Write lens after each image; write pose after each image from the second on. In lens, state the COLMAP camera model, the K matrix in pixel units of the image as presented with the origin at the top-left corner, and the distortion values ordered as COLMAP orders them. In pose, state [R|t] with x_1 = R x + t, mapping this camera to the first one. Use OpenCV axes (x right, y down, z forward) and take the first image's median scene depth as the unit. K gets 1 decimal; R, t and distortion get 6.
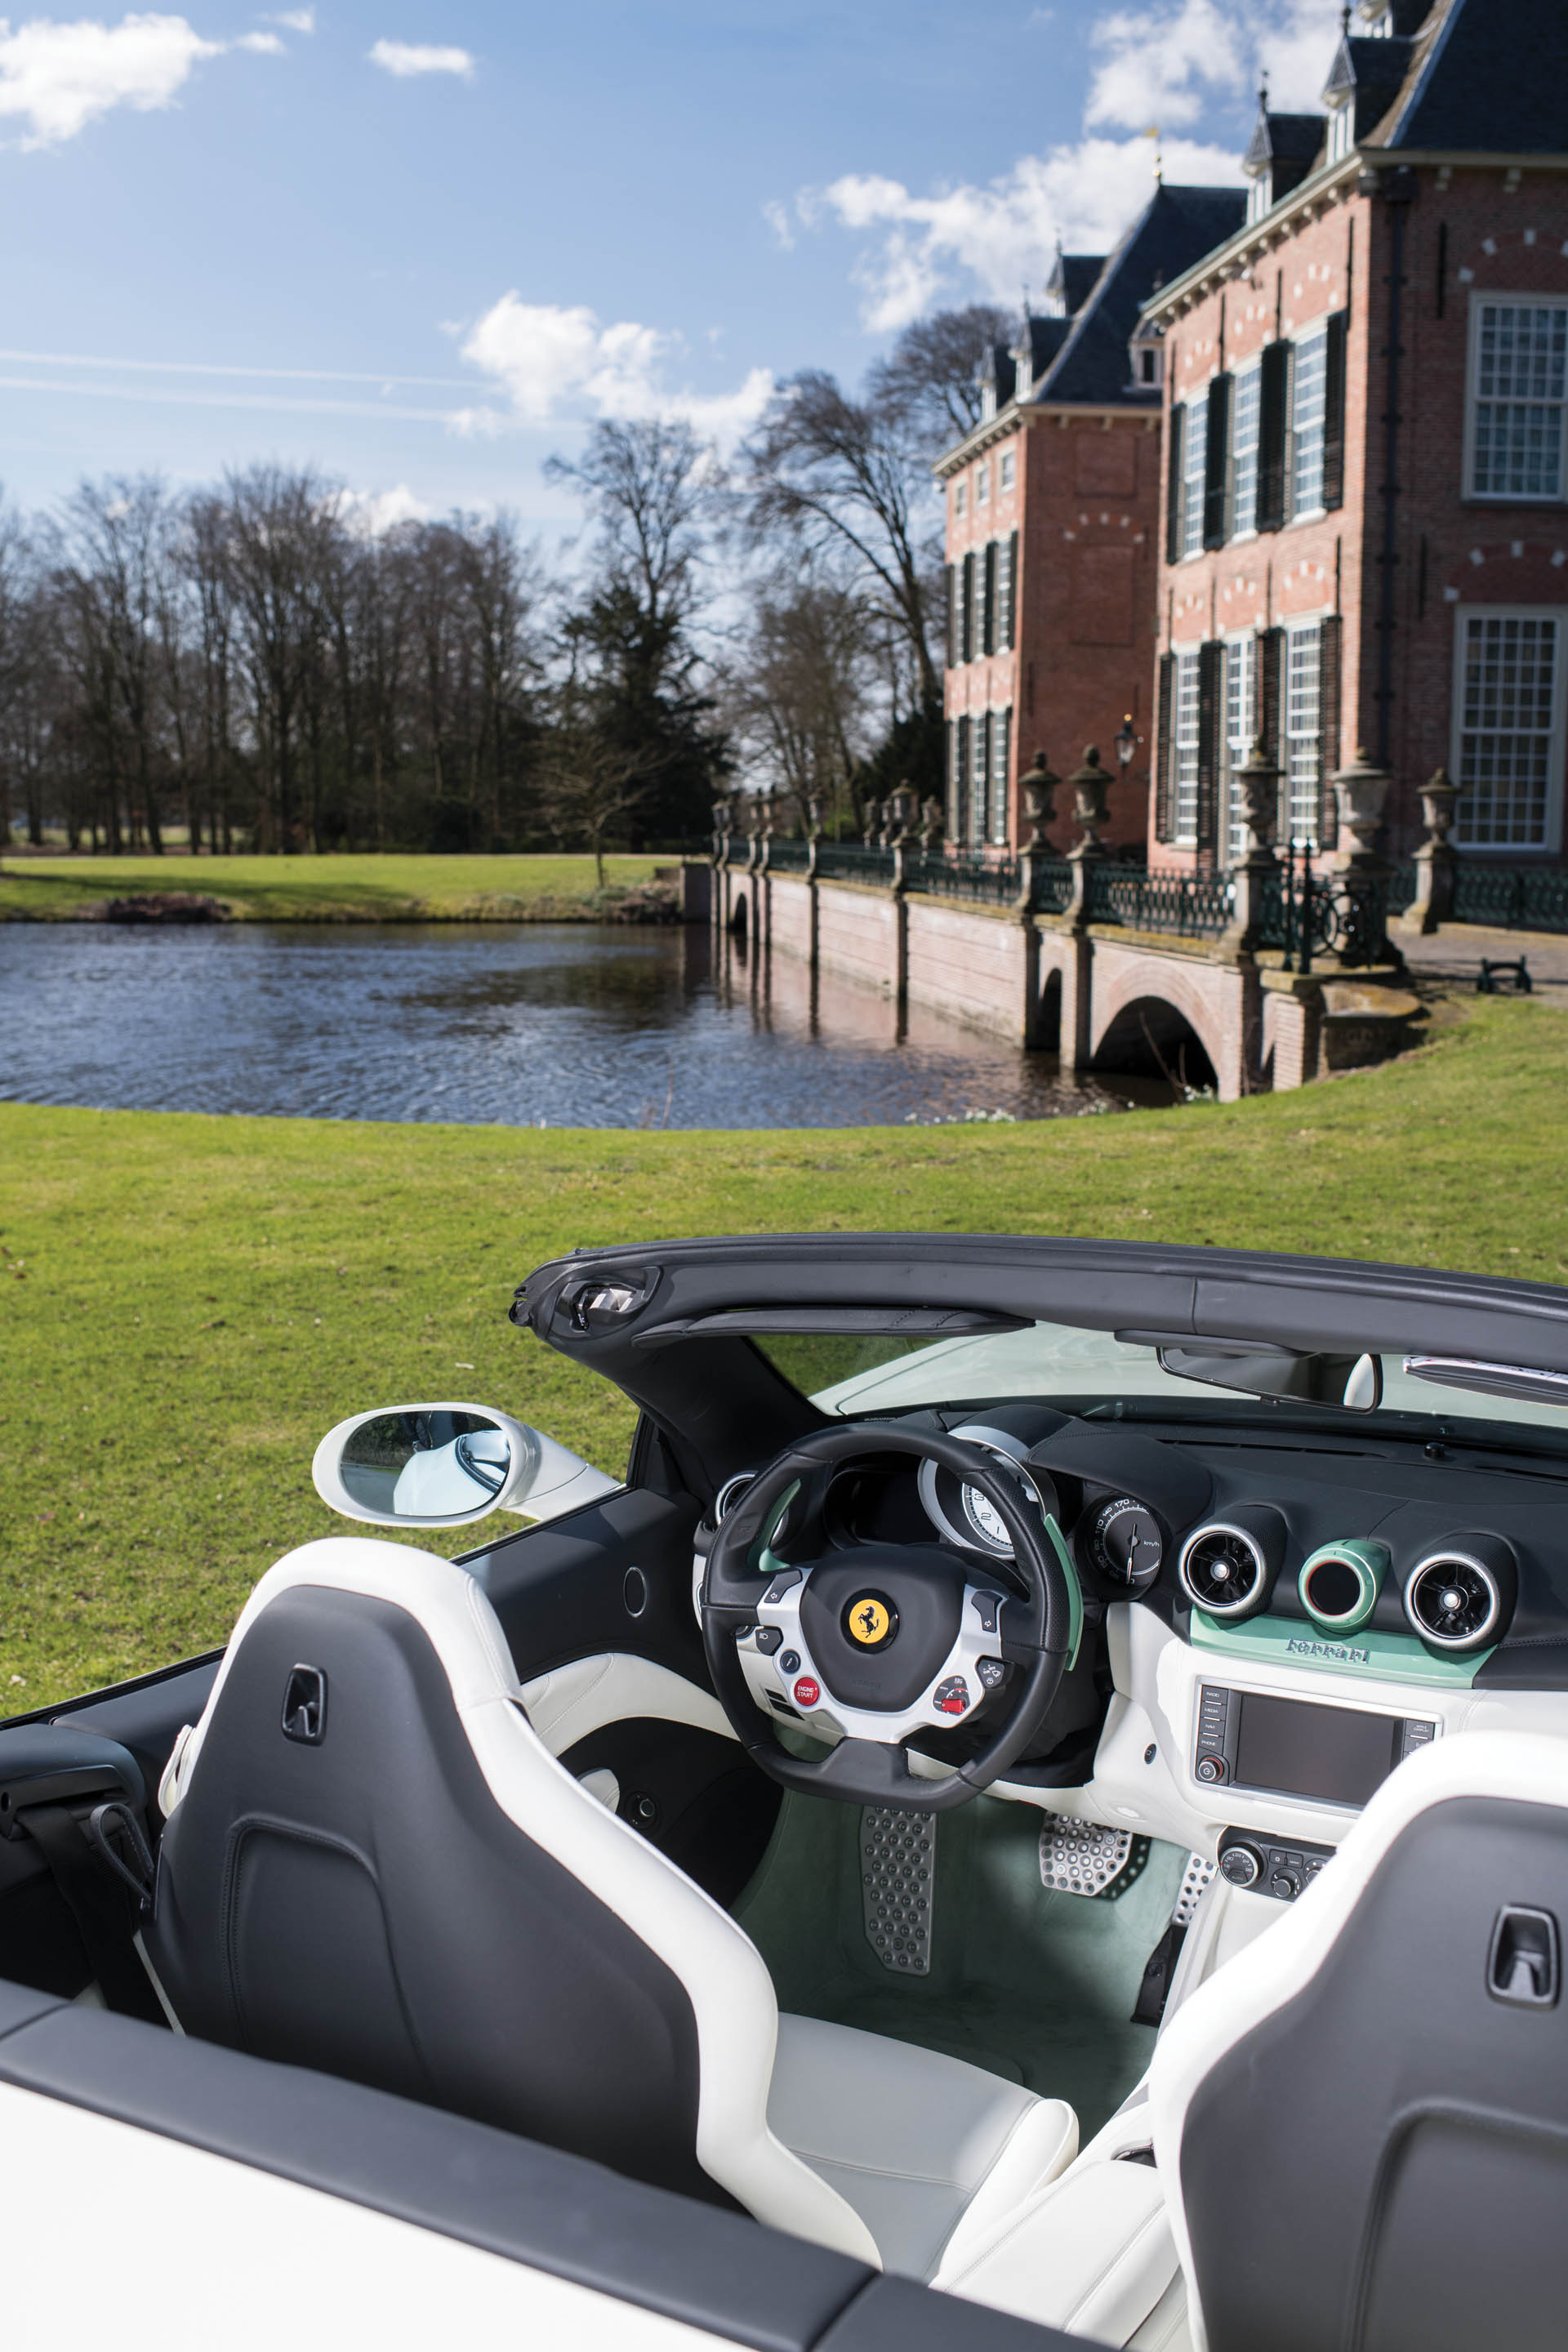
lens RADIAL K [[2392.8, 0, 784.0], [0, 2392.8, 1176.0], [0, 0, 1]] dist [-0.109543, 0.155248]
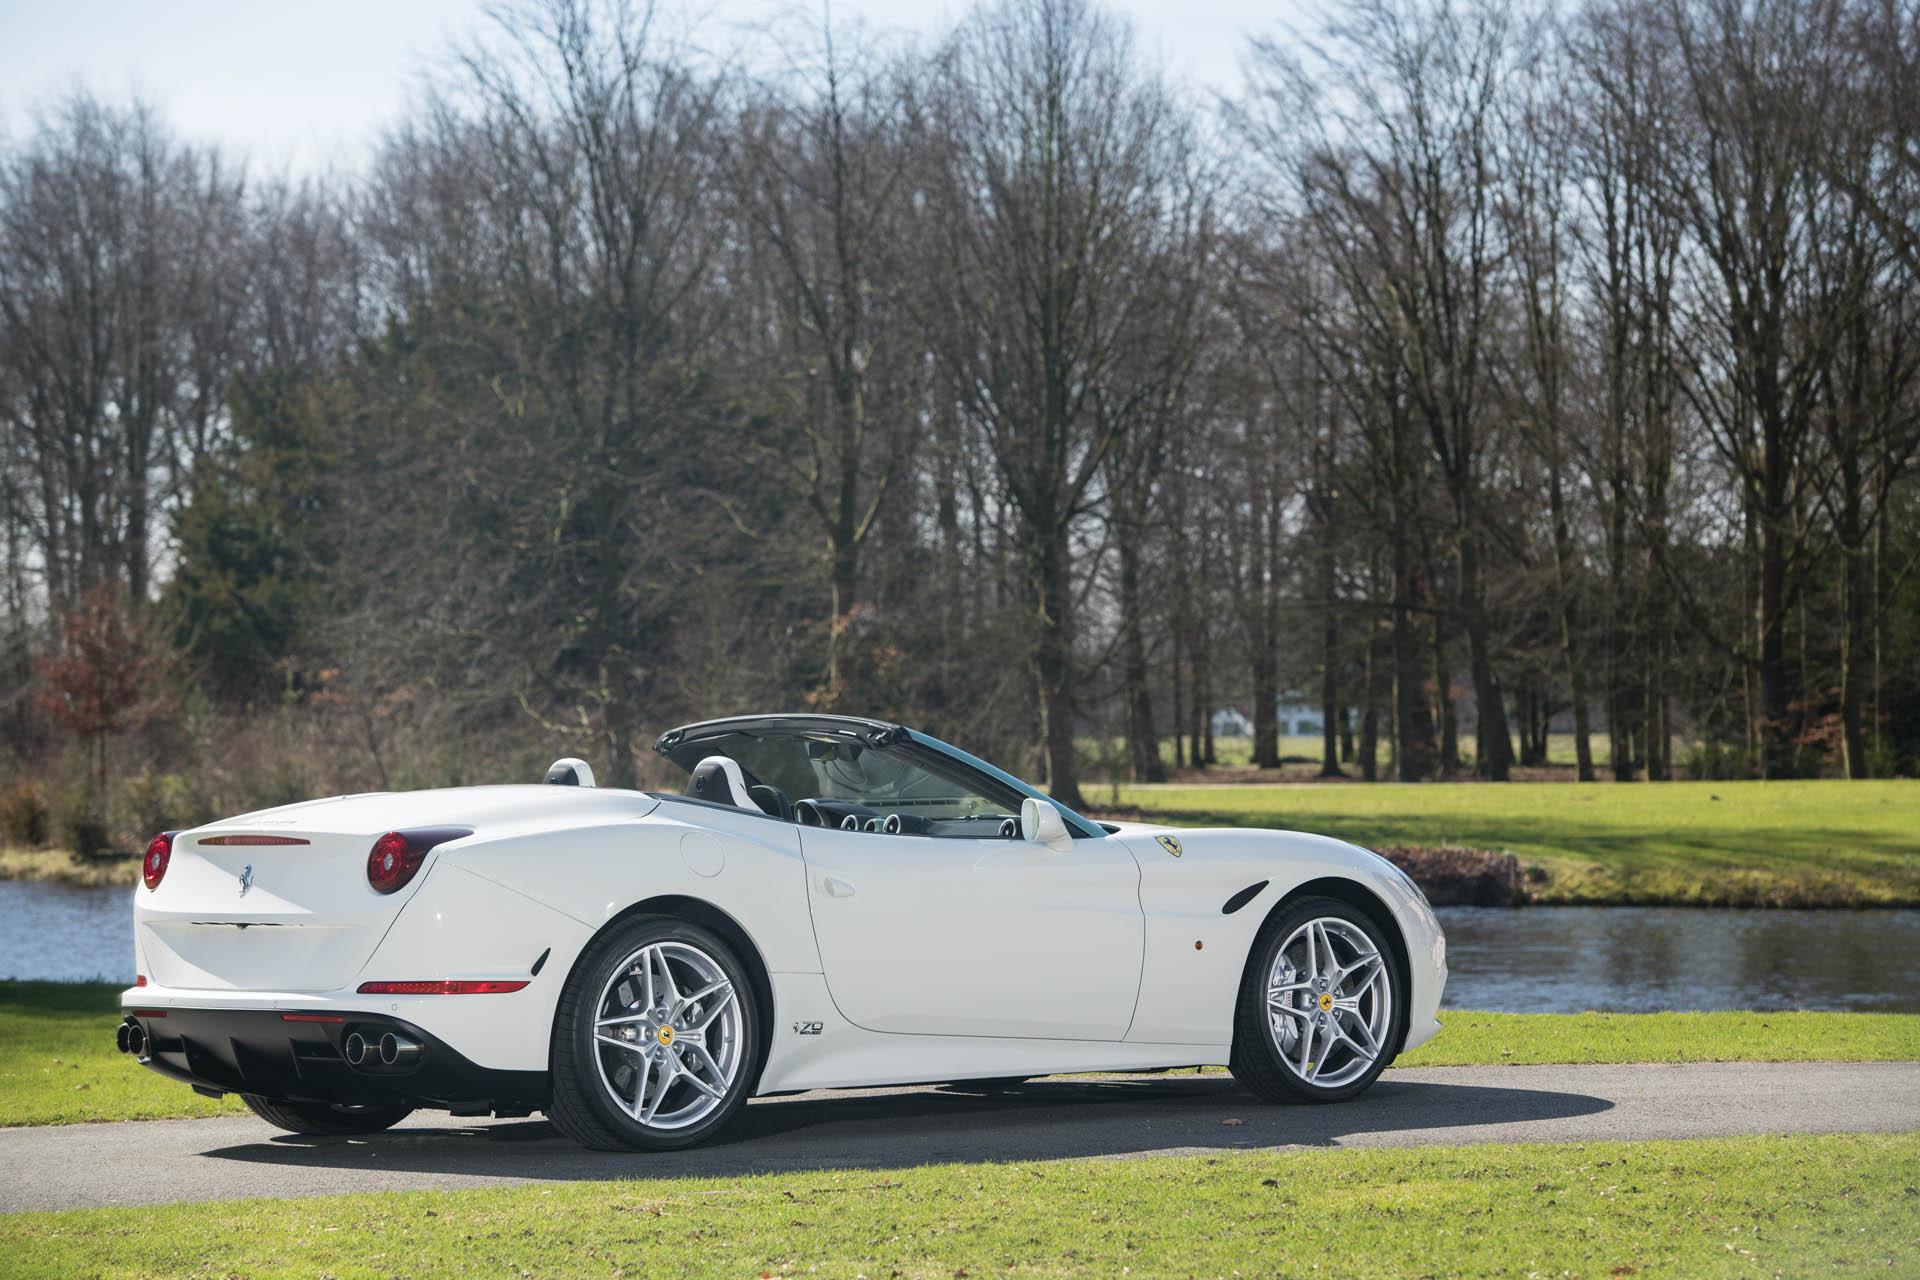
lens RADIAL K [[5972.6, 0, 960.0], [0, 5972.6, 640.0], [0, 0, 1]] dist [0.355995, 1.762955]
pose [[0.935685, -0.011237, -0.352658, 0.115981], [-0.045362, 0.987367, -0.151815, 0.041459], [0.349909, 0.158048, 0.923355, -0.239615]]
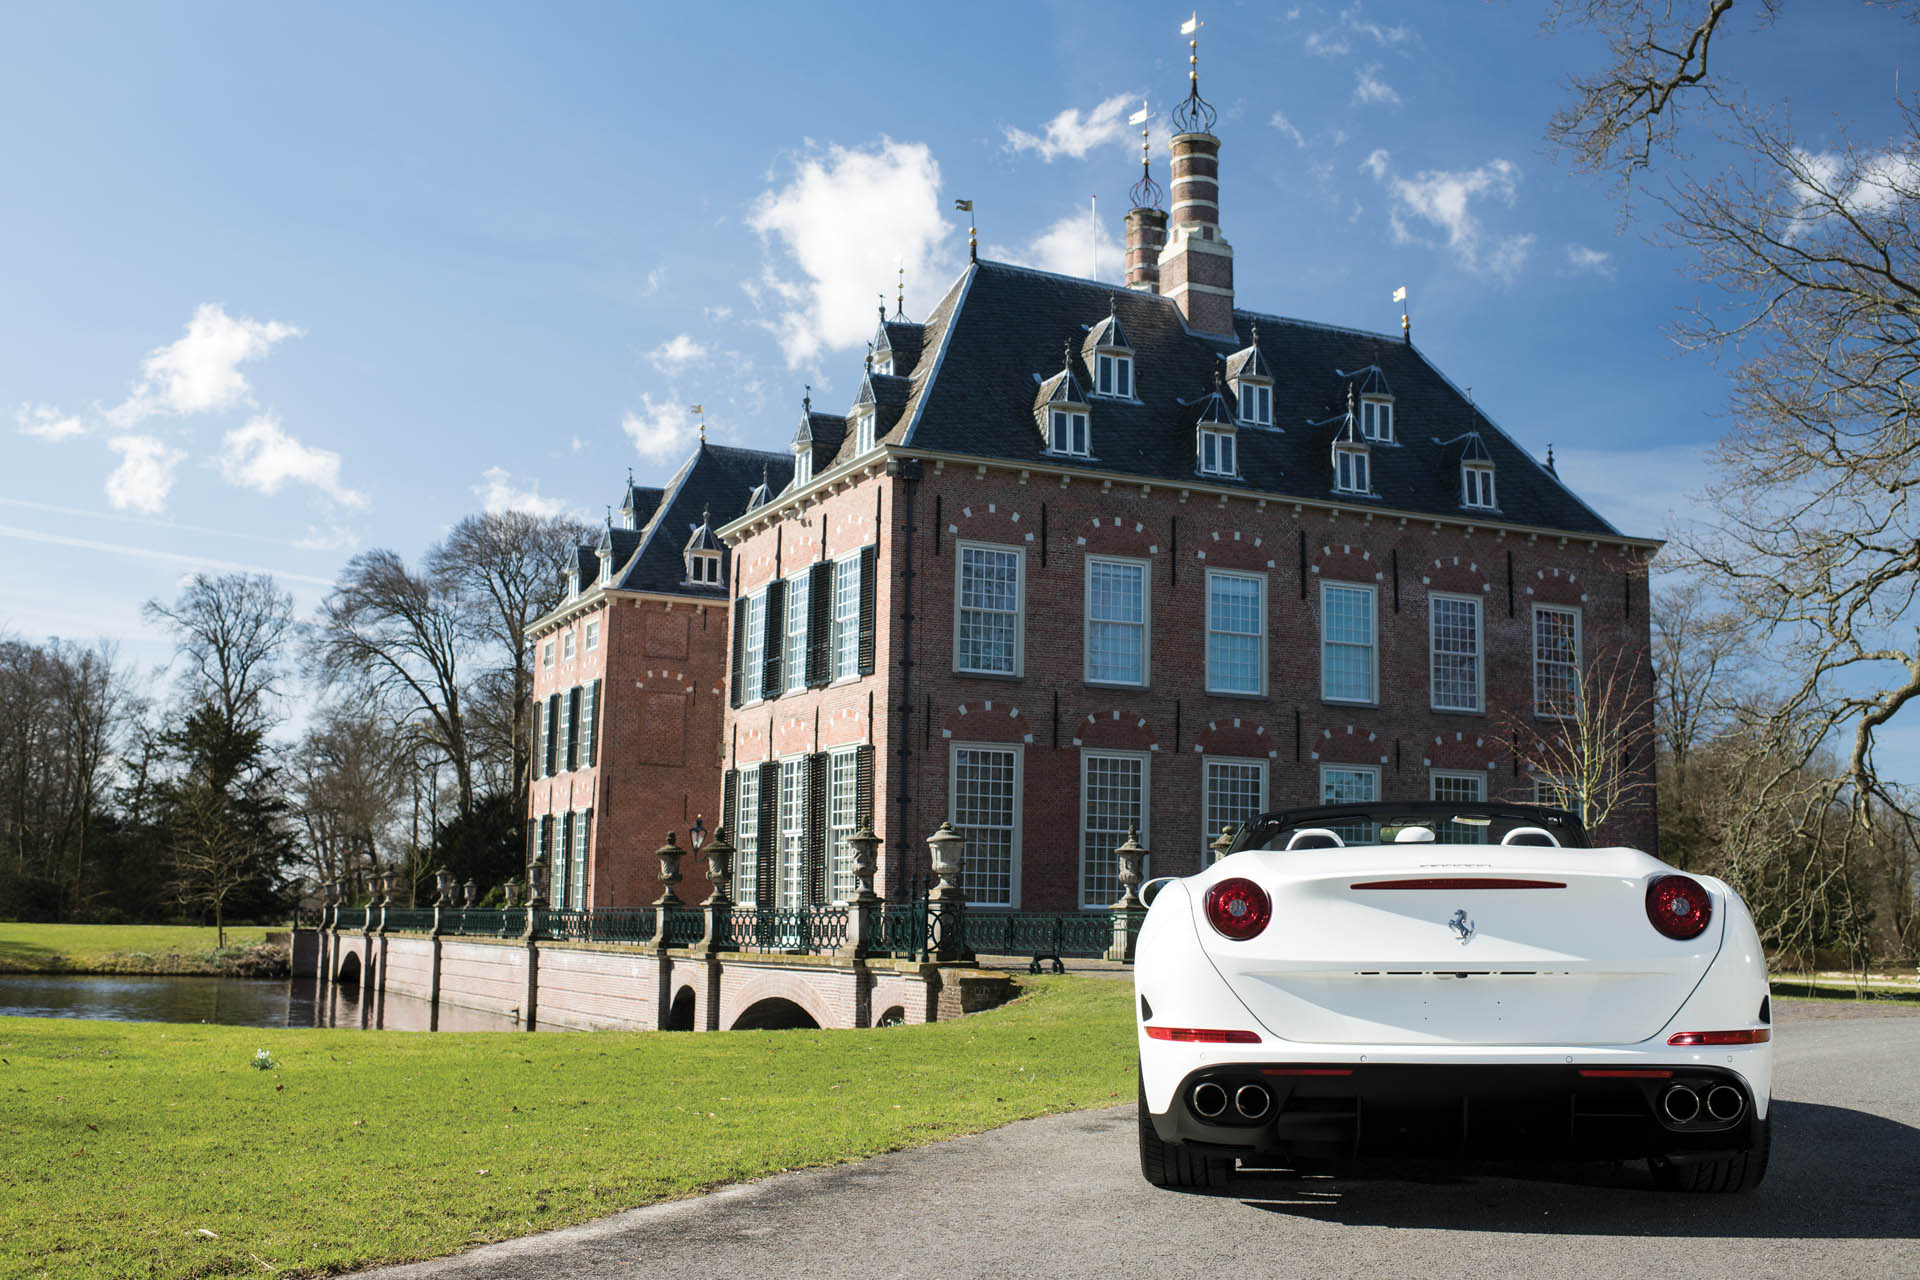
lens RADIAL K [[1953.3, 0, 960.0], [0, 1953.3, 640.0], [0, 0, 1]] dist [-0.109543, 0.155248]
pose [[0.946211, 0.060366, 0.317868, -0.057072], [0.033302, 0.959053, -0.281263, 0.023271], [-0.321831, 0.276720, 0.905456, -0.070121]]
